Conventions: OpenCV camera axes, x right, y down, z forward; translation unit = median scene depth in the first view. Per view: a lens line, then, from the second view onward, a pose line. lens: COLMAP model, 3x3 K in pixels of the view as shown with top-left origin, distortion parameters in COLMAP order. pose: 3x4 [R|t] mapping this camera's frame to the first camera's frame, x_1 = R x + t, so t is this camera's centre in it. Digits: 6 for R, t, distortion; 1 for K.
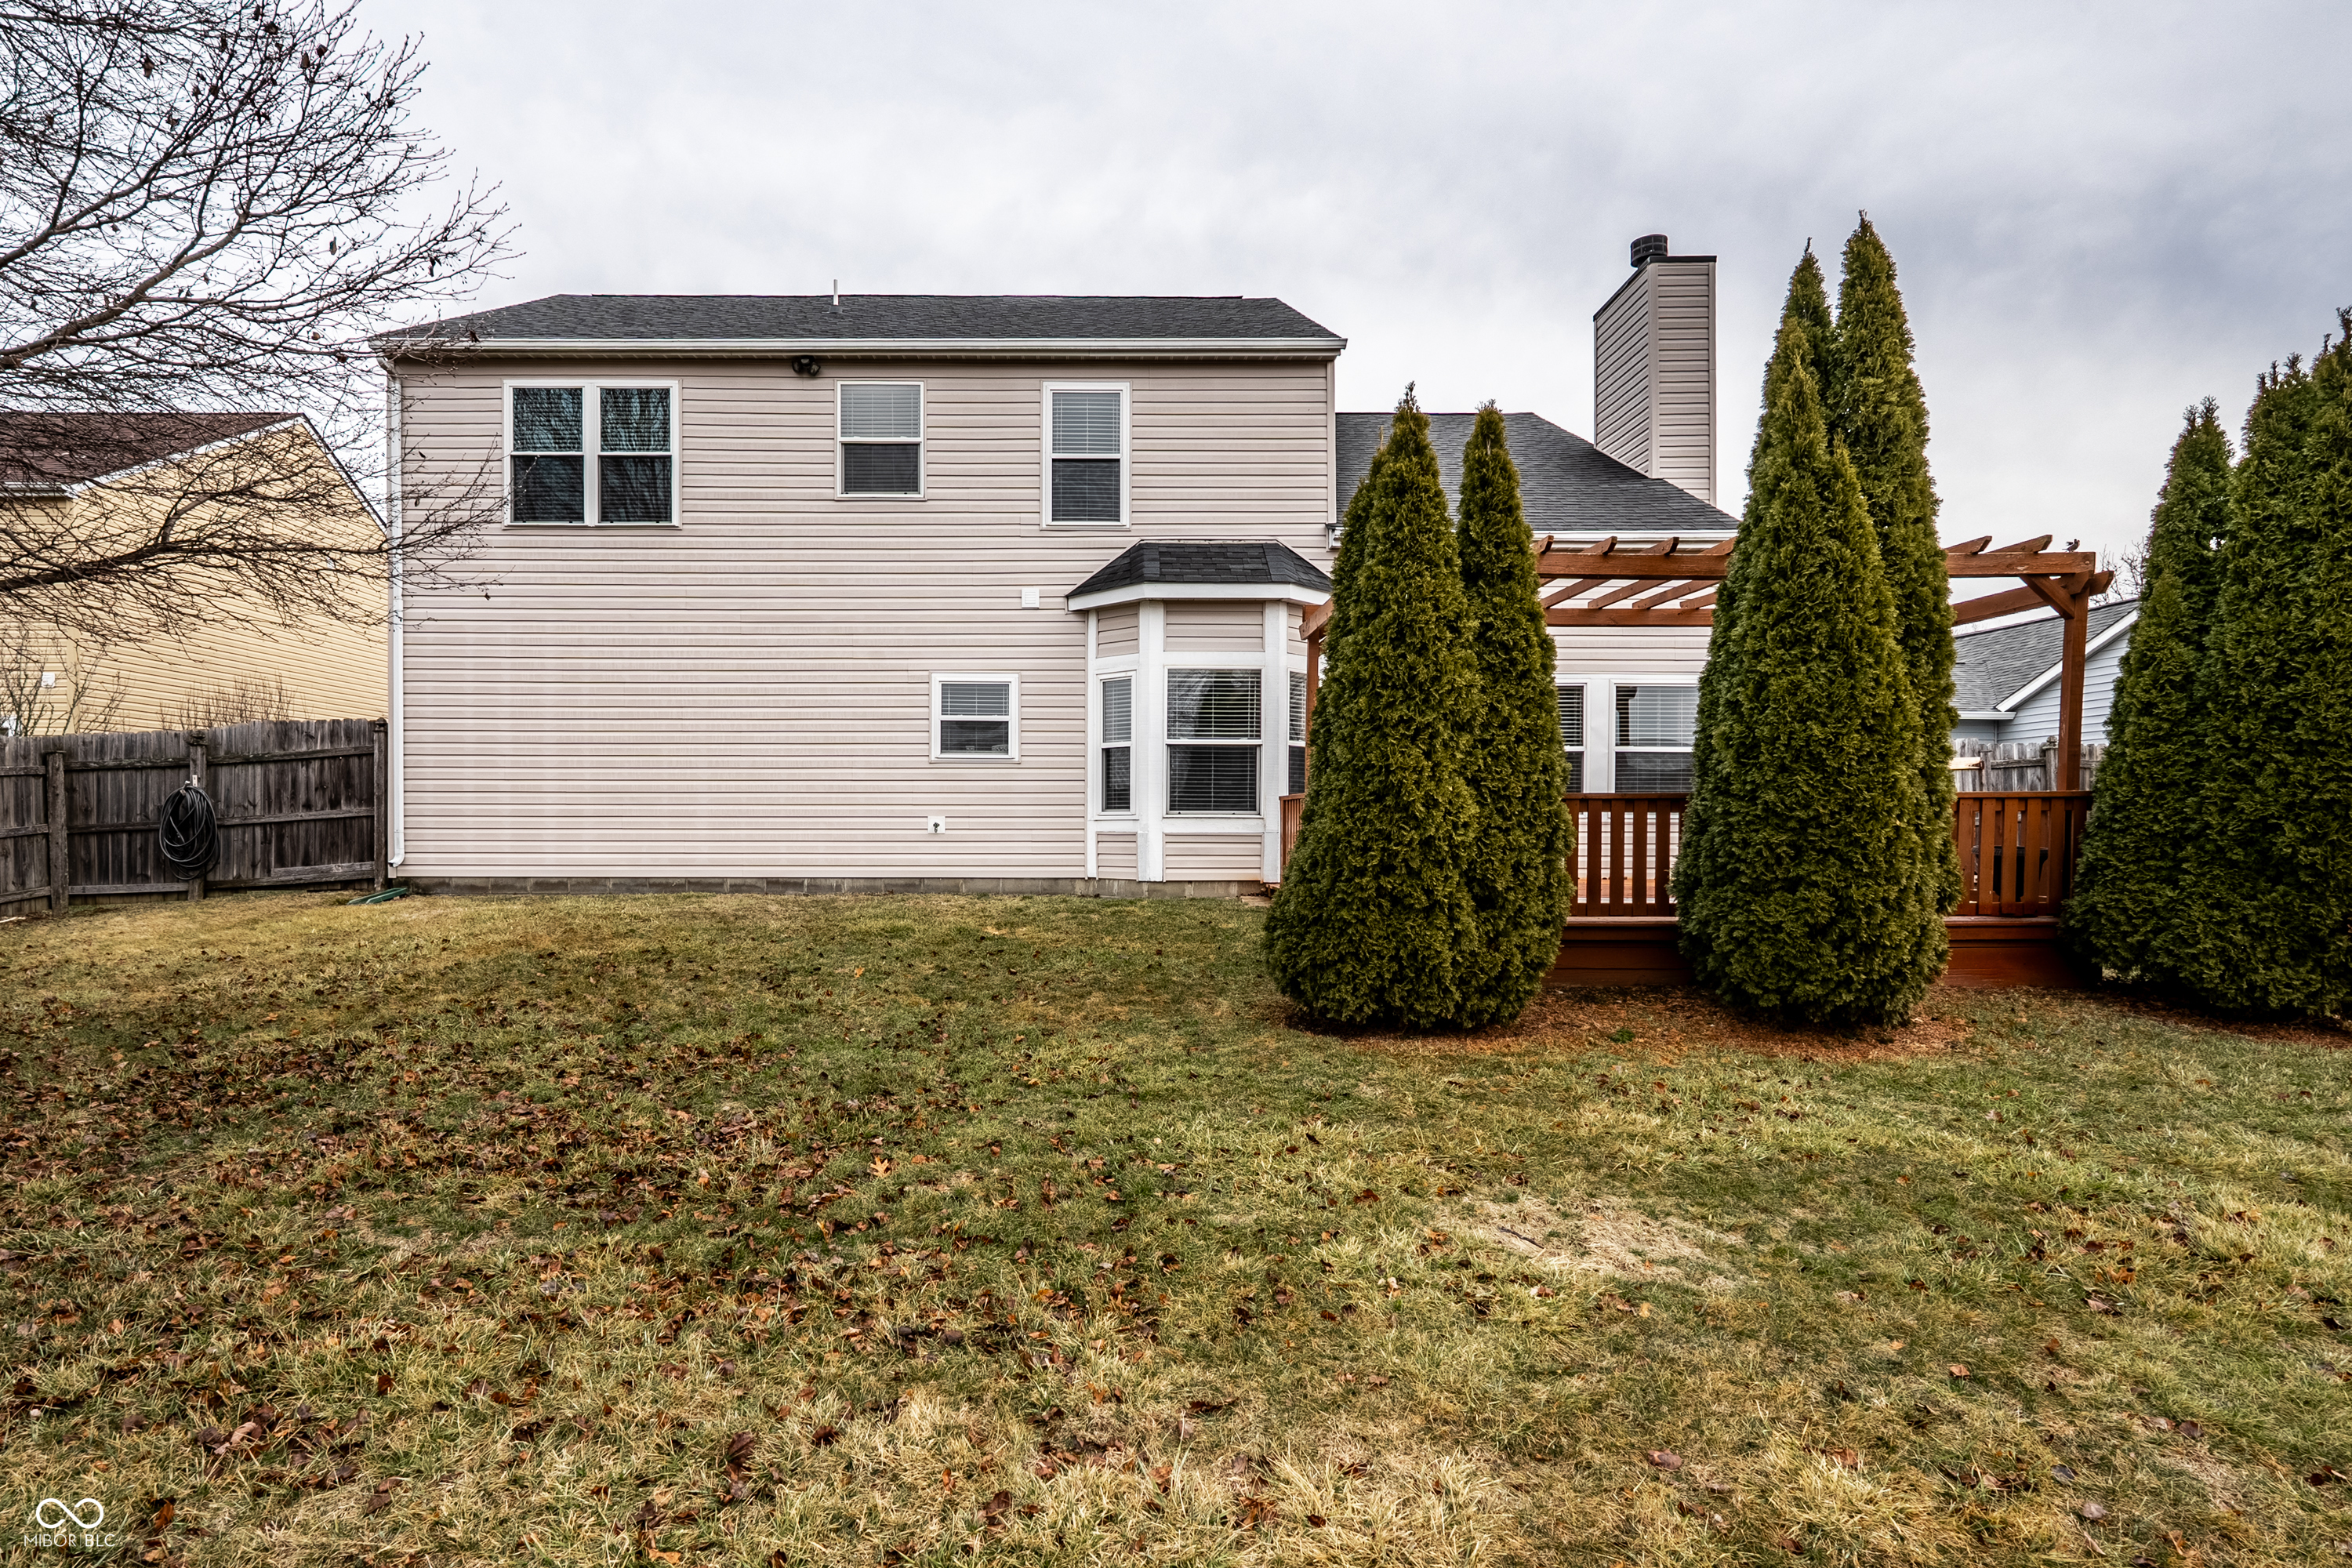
lens RADIAL K [[1170.8, 0, 1354.5], [0, 1170.8, 794.2], [0, 0, 1]] dist [-0.001805, -0.000082]
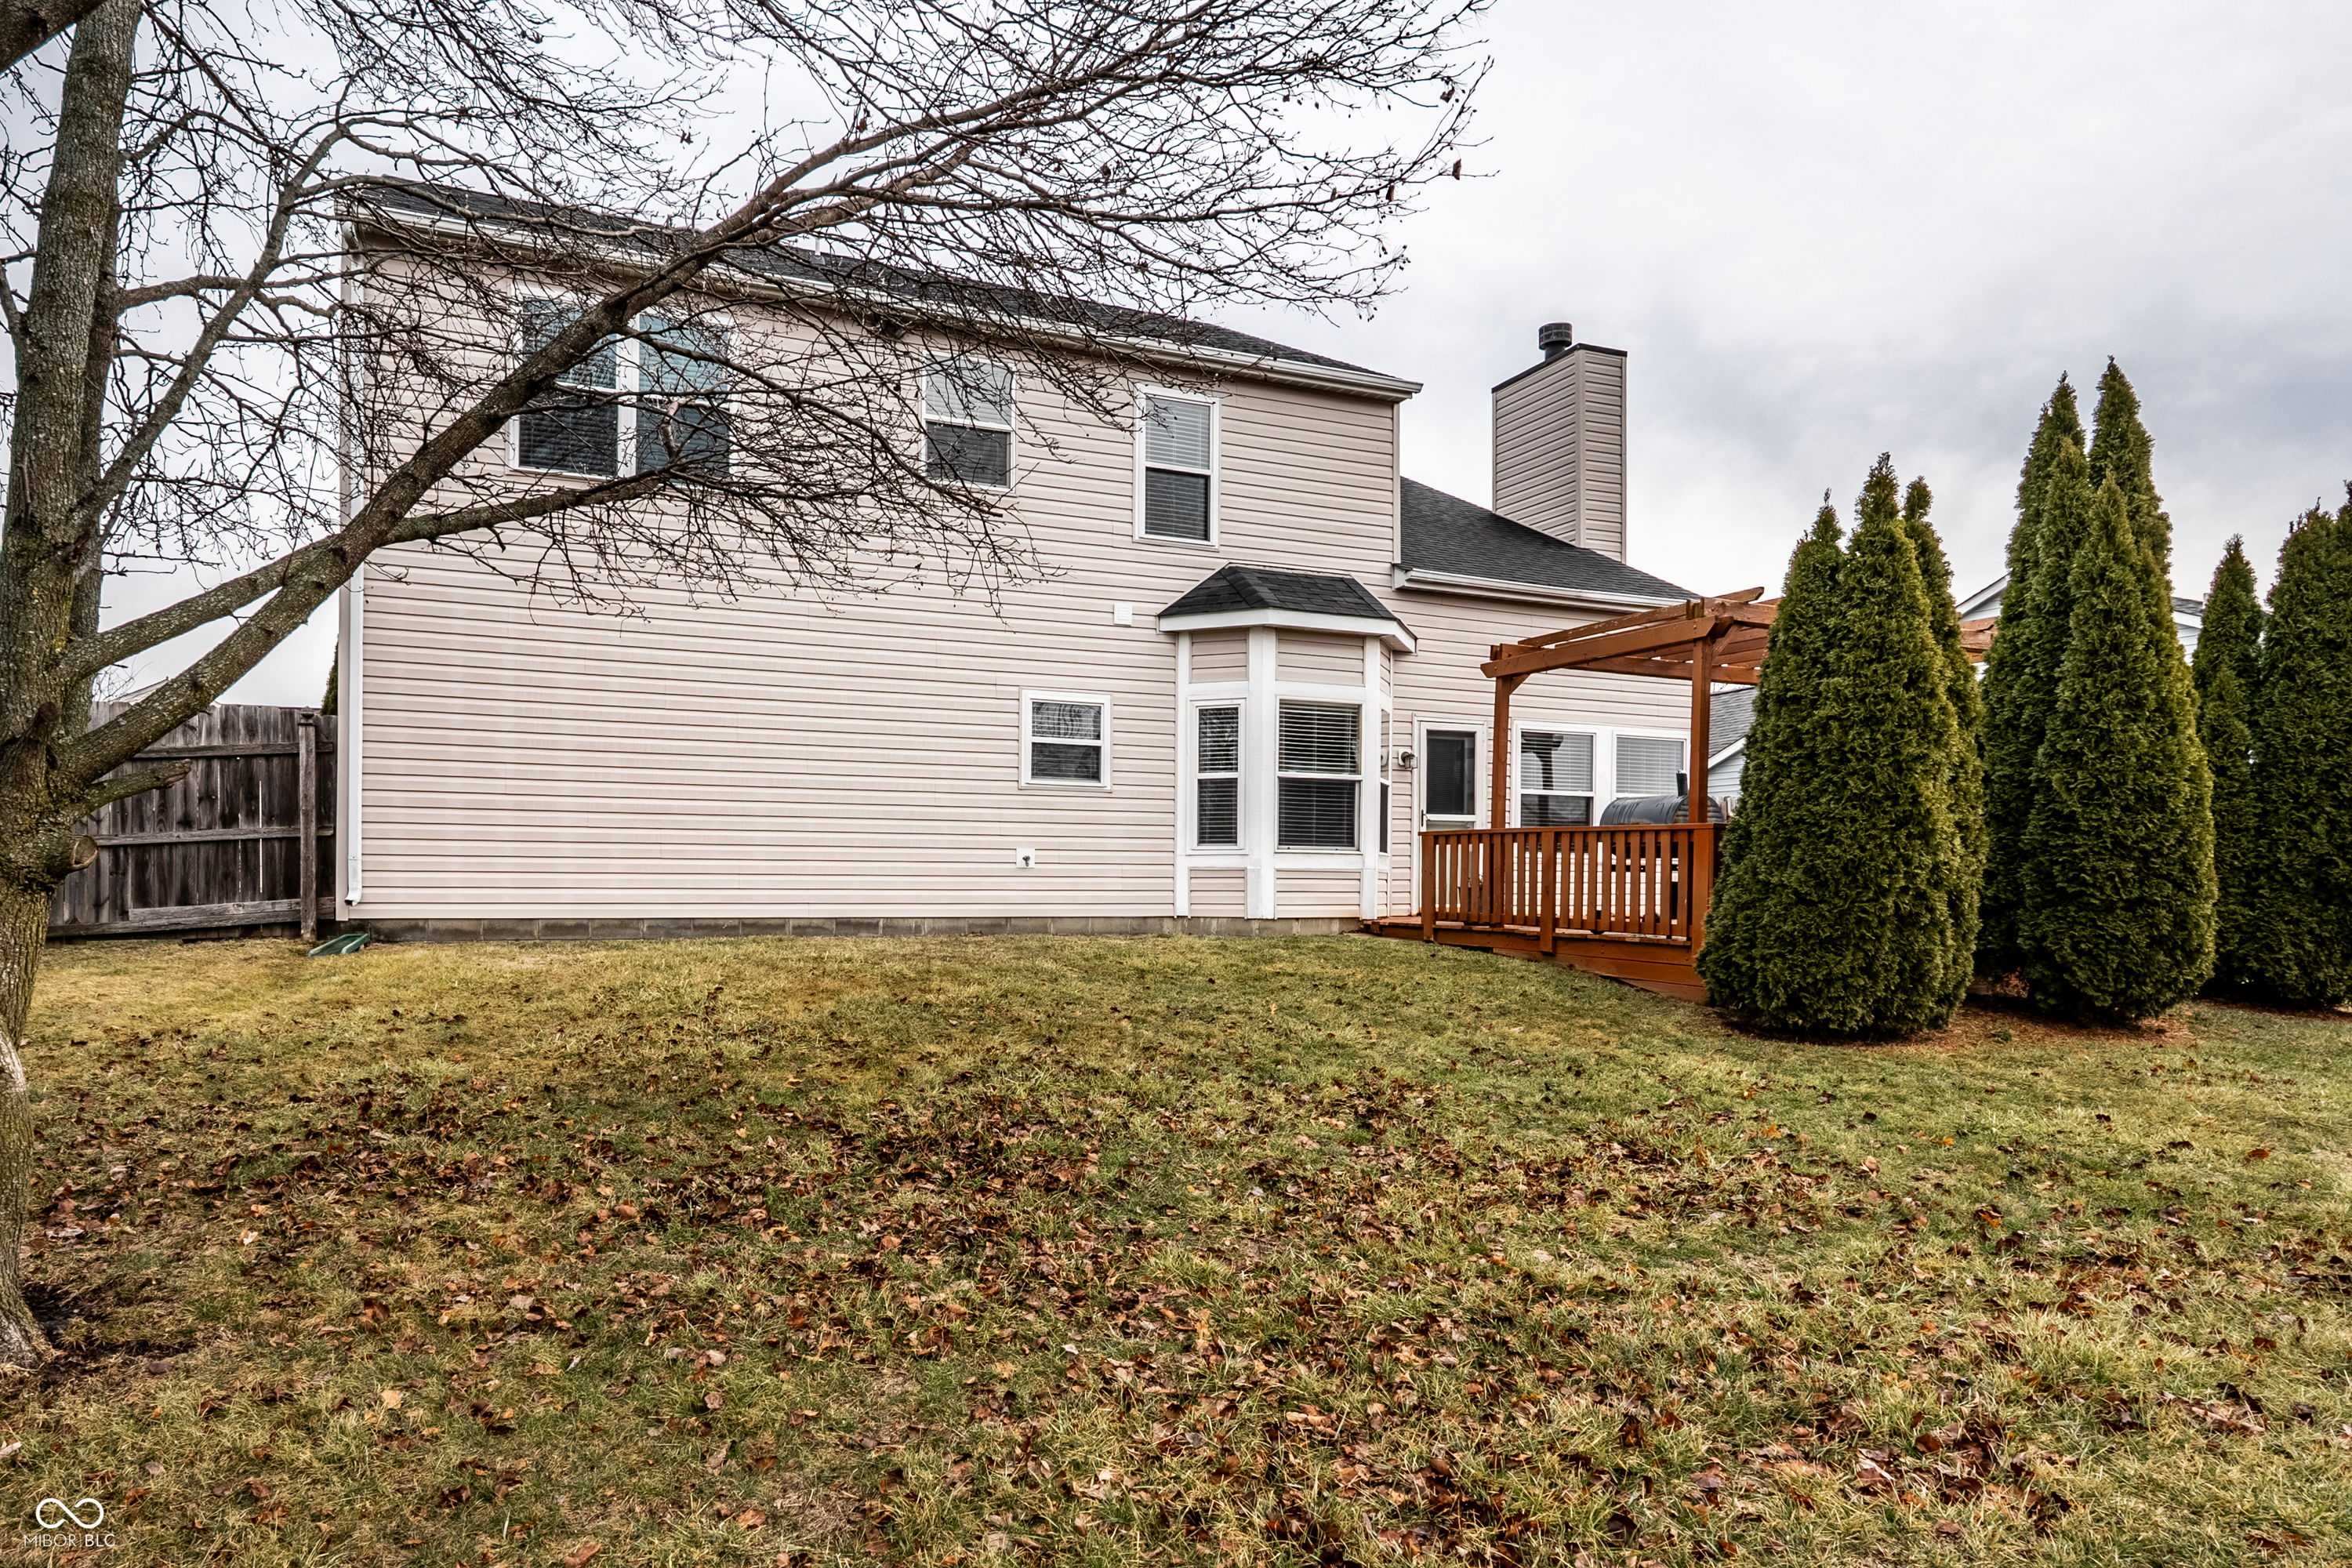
lens RADIAL K [[1210.5, 0, 1172.3], [0, 1210.5, 842.9], [0, 0, 1]] dist [-0.000304, 0.000352]
pose [[0.941556, 0.014636, 0.336539, -0.564909], [-0.012685, 0.999888, -0.007995, 0.020526], [-0.336618, 0.003259, 0.941636, 0.086355]]
